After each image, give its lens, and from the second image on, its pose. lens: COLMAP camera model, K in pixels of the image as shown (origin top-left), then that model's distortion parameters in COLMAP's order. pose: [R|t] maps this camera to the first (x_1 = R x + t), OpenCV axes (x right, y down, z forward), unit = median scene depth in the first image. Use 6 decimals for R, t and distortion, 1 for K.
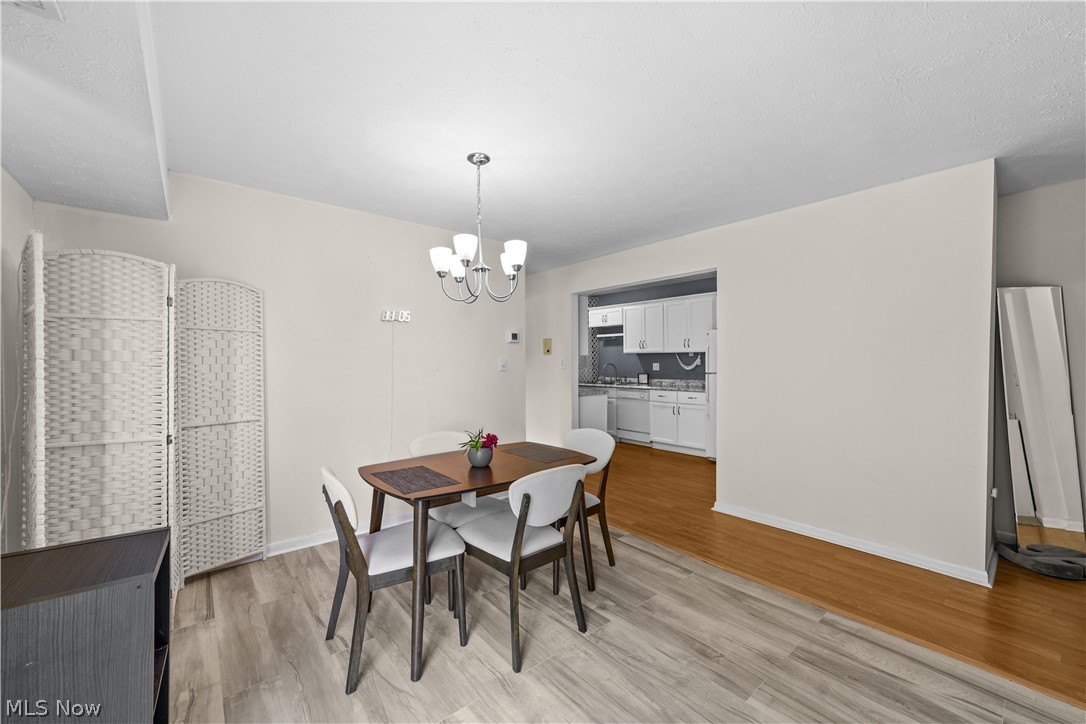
lens RADIAL K [[427.2, 0, 540.9], [0, 427.2, 376.8], [0, 0, 1]] dist [-0.009006, 0.000447]
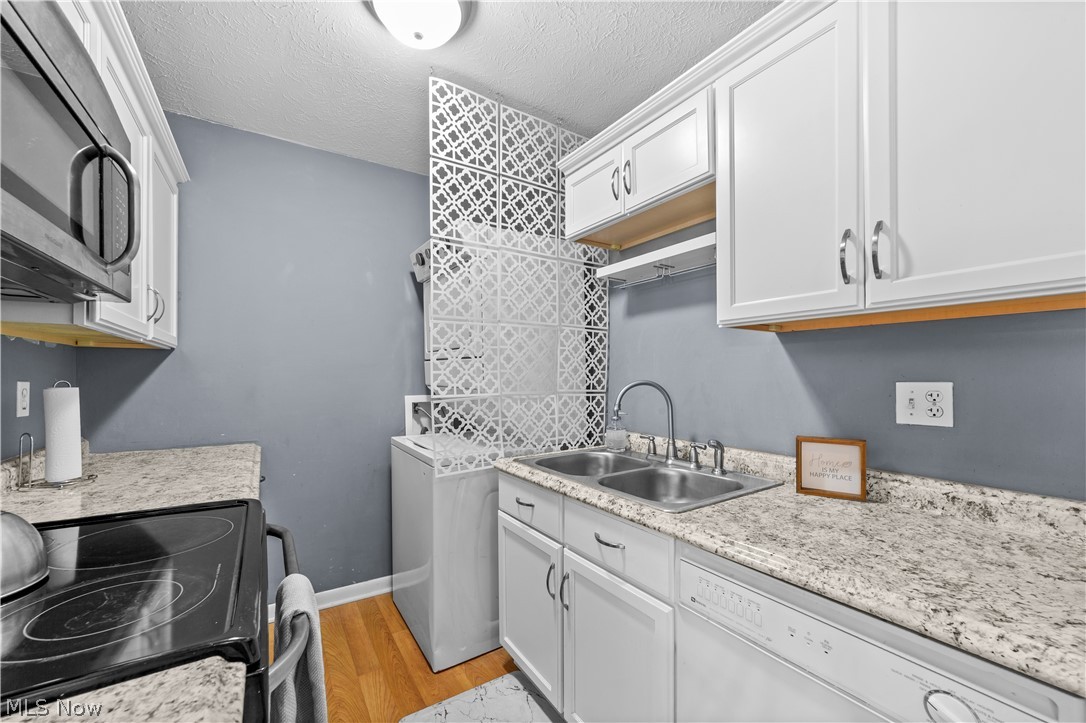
lens RADIAL K [[427.2, 0, 540.9], [0, 427.2, 376.3], [0, 0, 1]] dist [-0.009006, 0.000447]
pose [[0.992058, 0.016537, -0.124691, 0.147961], [-0.021724, 0.998949, -0.040359, -0.025105], [0.123893, 0.042747, 0.991374, 0.844864]]
